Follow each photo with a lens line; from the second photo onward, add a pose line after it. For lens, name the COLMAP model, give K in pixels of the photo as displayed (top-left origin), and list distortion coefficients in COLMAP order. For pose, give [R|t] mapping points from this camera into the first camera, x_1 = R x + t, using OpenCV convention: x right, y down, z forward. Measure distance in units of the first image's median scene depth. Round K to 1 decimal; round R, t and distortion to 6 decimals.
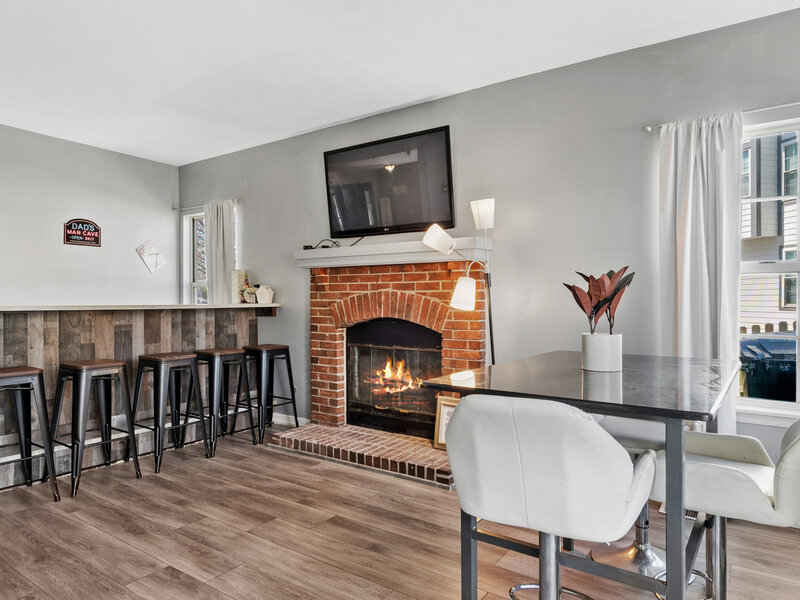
lens RADIAL K [[496.8, 0, 397.4], [0, 496.8, 303.0], [0, 0, 1]] dist [0.002153, -0.000107]
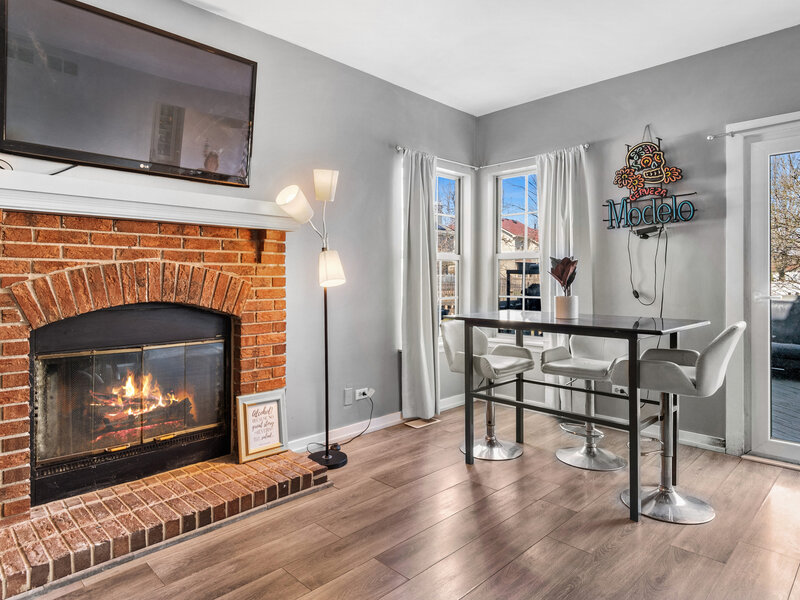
lens RADIAL K [[496.8, 0, 385.4], [0, 496.8, 276.2], [0, 0, 1]] dist [0.002153, -0.000107]
pose [[0.201649, -0.004435, 0.979448, -0.615619], [-0.003069, 0.999982, 0.005160, -0.009368], [-0.979453, -0.004047, 0.201632, 0.584109]]
